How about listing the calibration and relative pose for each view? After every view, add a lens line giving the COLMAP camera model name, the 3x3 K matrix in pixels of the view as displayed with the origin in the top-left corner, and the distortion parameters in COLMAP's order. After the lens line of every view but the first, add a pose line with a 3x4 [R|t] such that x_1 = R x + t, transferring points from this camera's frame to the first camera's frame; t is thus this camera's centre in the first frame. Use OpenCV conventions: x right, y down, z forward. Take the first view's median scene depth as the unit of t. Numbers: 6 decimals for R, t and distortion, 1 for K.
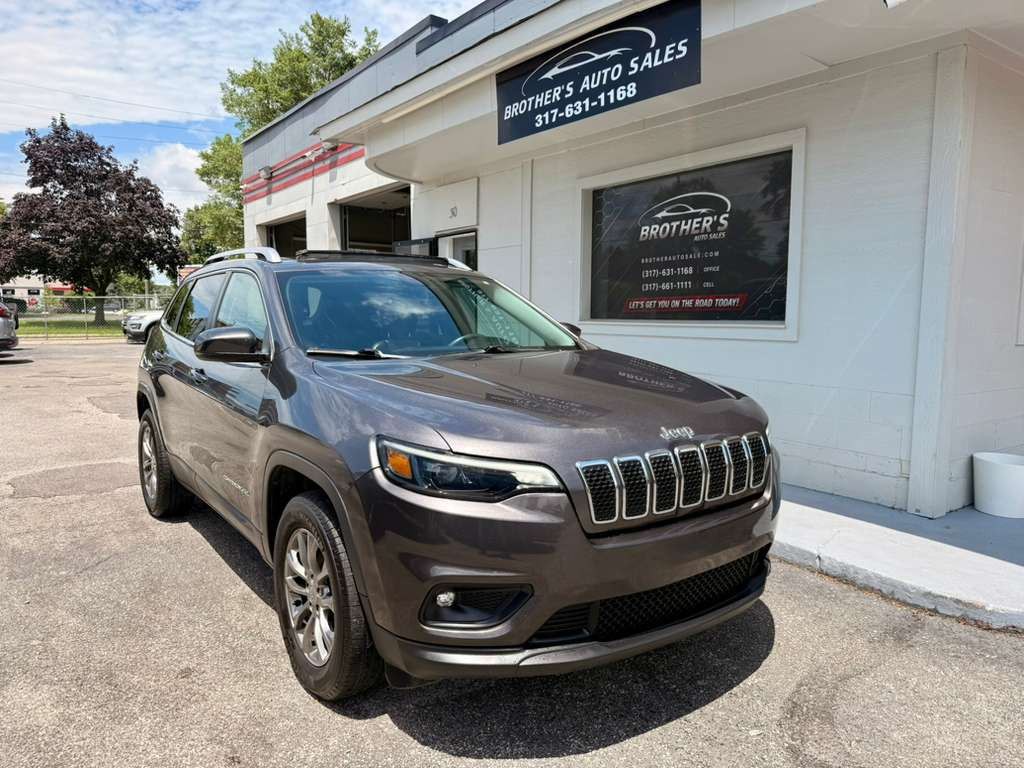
lens RADIAL K [[727.5, 0, 506.6], [0, 727.5, 389.0], [0, 0, 1]] dist [0.009204, -0.028255]
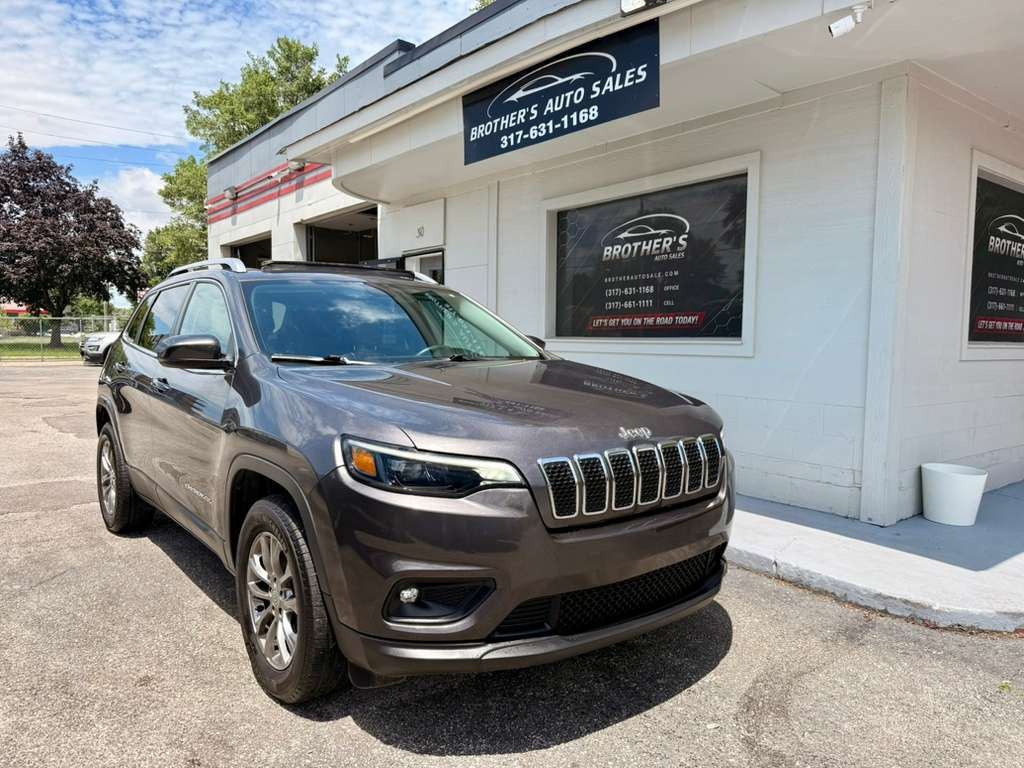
lens RADIAL K [[727.5, 0, 510.4], [0, 727.5, 392.3], [0, 0, 1]] dist [0.009204, -0.028255]
pose [[0.998733, 0.001385, 0.050300, 0.002355], [0.000151, 0.999534, -0.030515, 0.015612], [-0.050319, 0.030484, 0.998268, -0.011102]]
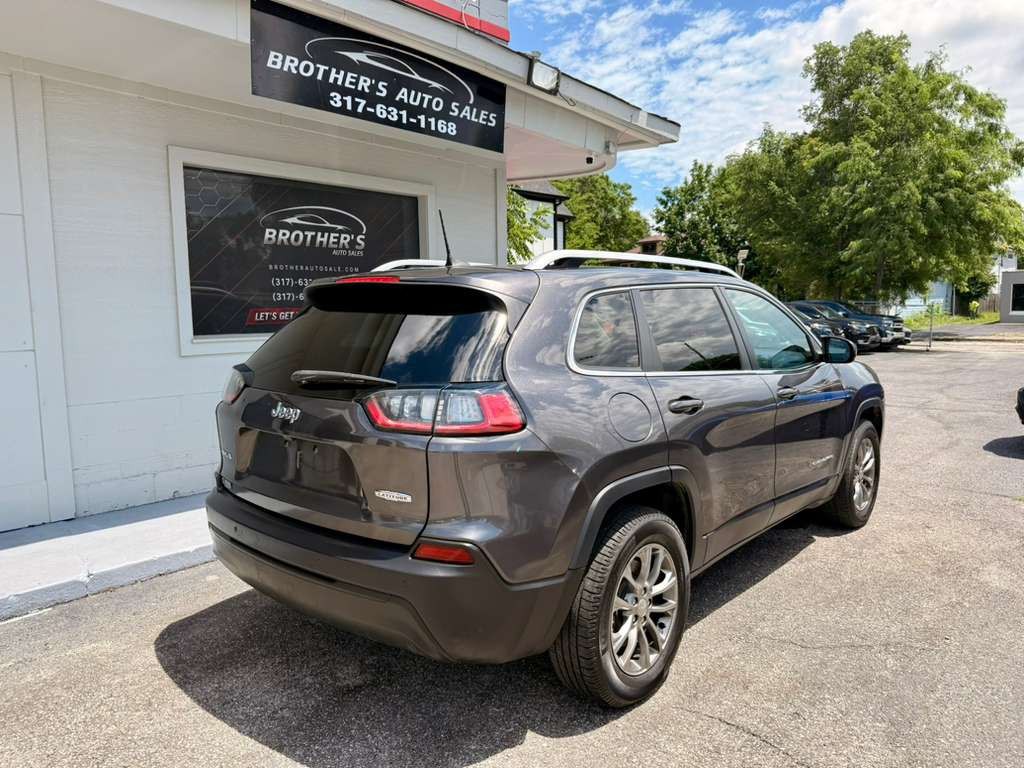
lens RADIAL K [[727.5, 0, 509.4], [0, 727.5, 390.6], [0, 0, 1]] dist [0.009204, -0.028255]
pose [[-0.215642, -0.115557, 0.969611, -0.935532], [0.110882, 0.983652, 0.141891, -0.148498], [-0.970157, 0.138110, -0.199303, 1.118083]]
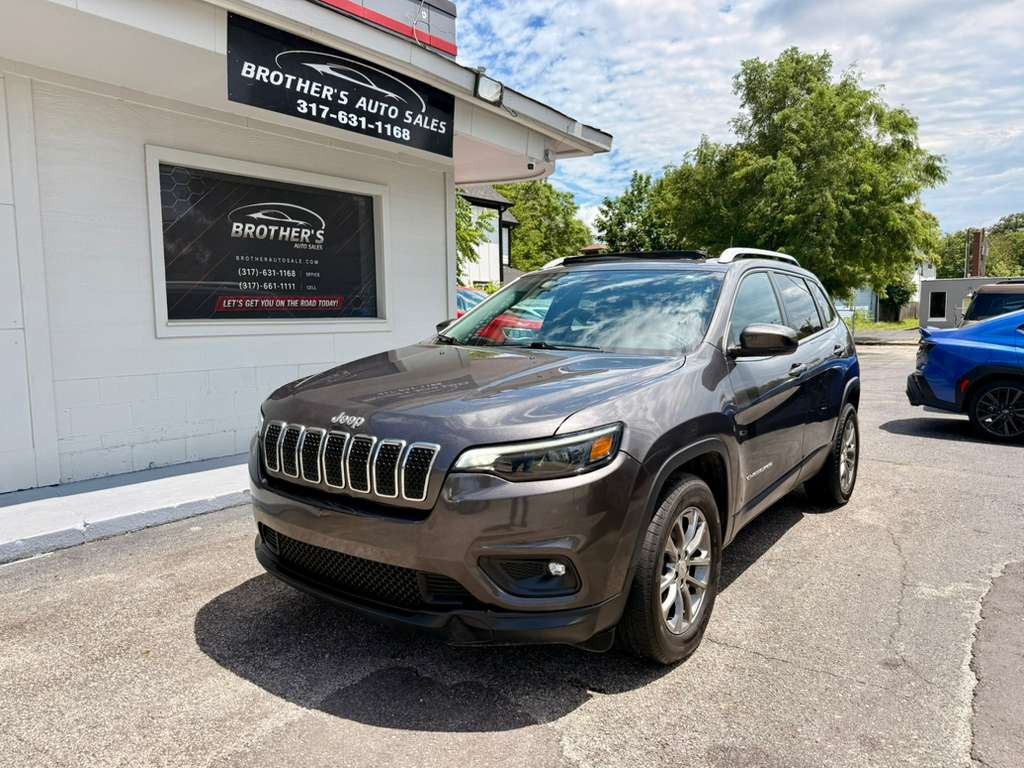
lens RADIAL K [[727.5, 0, 511.1], [0, 727.5, 393.7], [0, 0, 1]] dist [0.009204, -0.028255]
pose [[-0.290679, -0.108406, 0.950660, -1.057845], [0.104218, 0.984063, 0.144081, -0.122520], [-0.951128, 0.140957, -0.274749, 1.155890]]
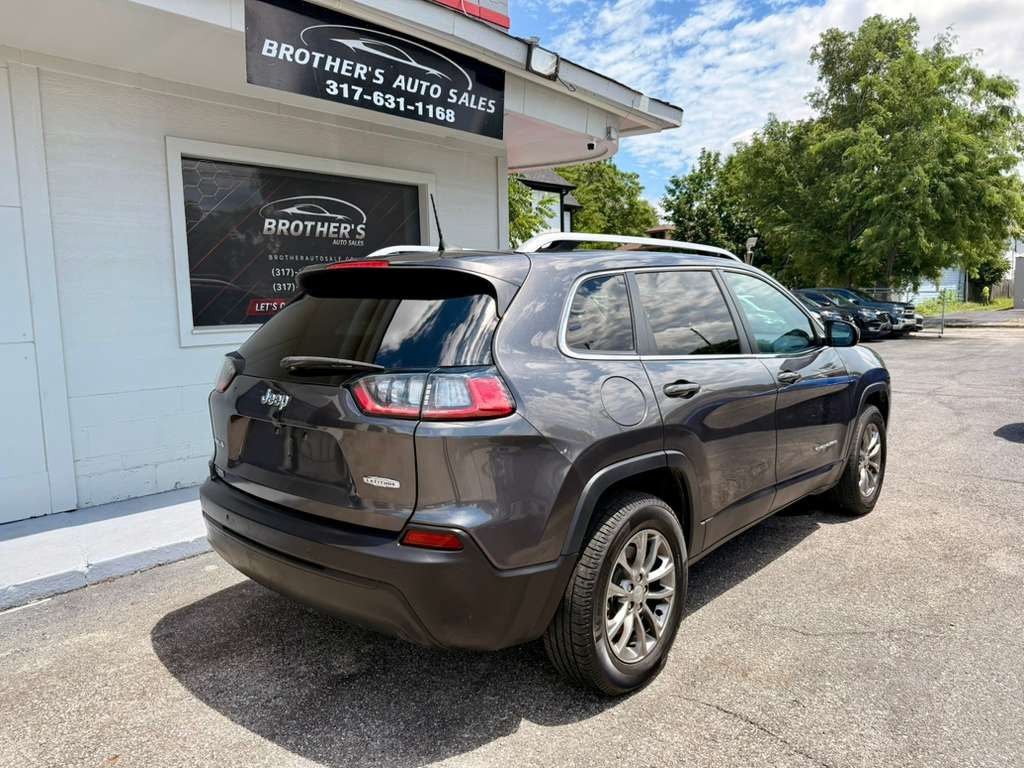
lens RADIAL K [[727.5, 0, 507.8], [0, 727.5, 384.9], [0, 0, 1]] dist [0.009204, -0.028255]
pose [[-0.201692, -0.117397, 0.972388, -0.932353], [0.121815, 0.982076, 0.143833, -0.141400], [-0.971844, 0.147462, -0.183776, 1.105331]]
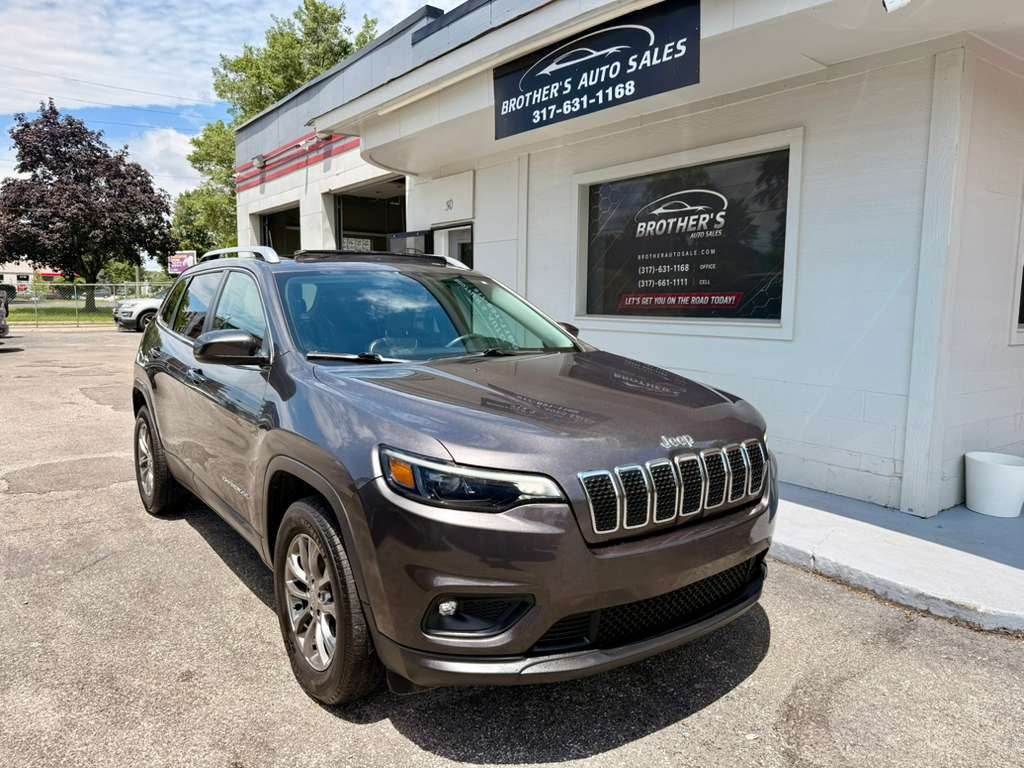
lens RADIAL K [[727.5, 0, 507.1], [0, 727.5, 386.7], [0, 0, 1]] dist [0.009204, -0.028255]
pose [[0.999936, 0.003628, 0.010728, -0.005736], [-0.003773, 0.999901, 0.013550, -0.013155], [-0.010678, -0.013590, 0.999851, -0.001988]]
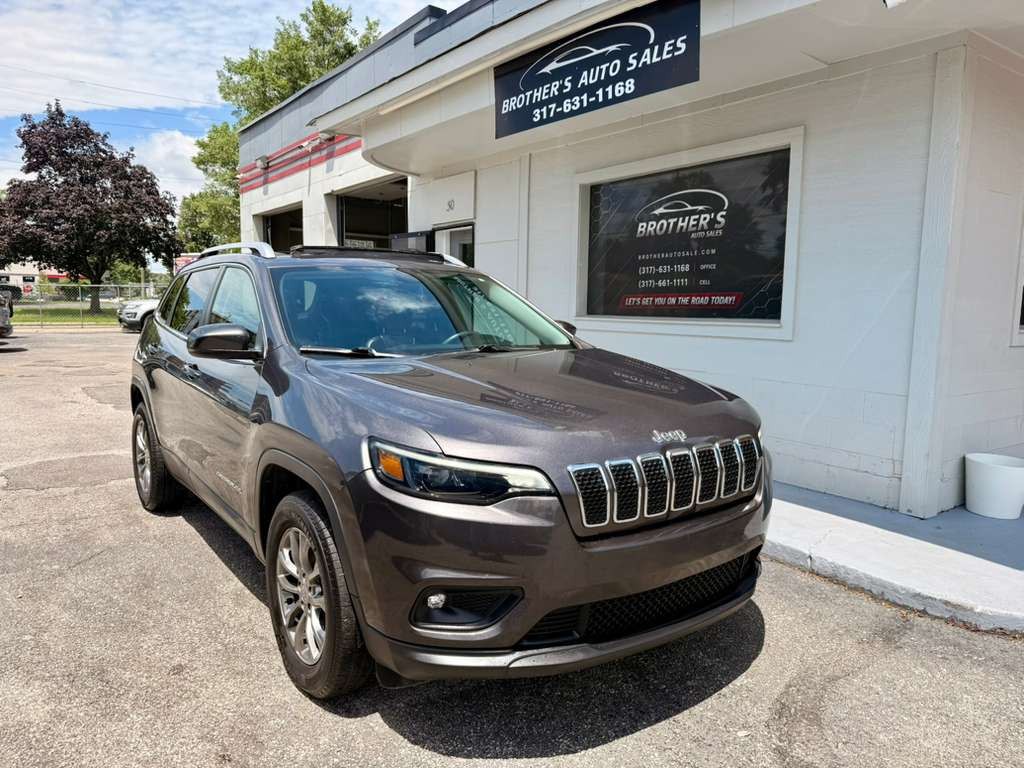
lens RADIAL K [[727.5, 0, 507.5], [0, 727.5, 391.6], [0, 0, 1]] dist [0.009204, -0.028255]
pose [[0.999944, 0.008941, 0.005642, 0.002467], [-0.009024, 0.999848, 0.014900, -0.006431], [-0.005508, -0.014950, 0.999873, 0.000355]]
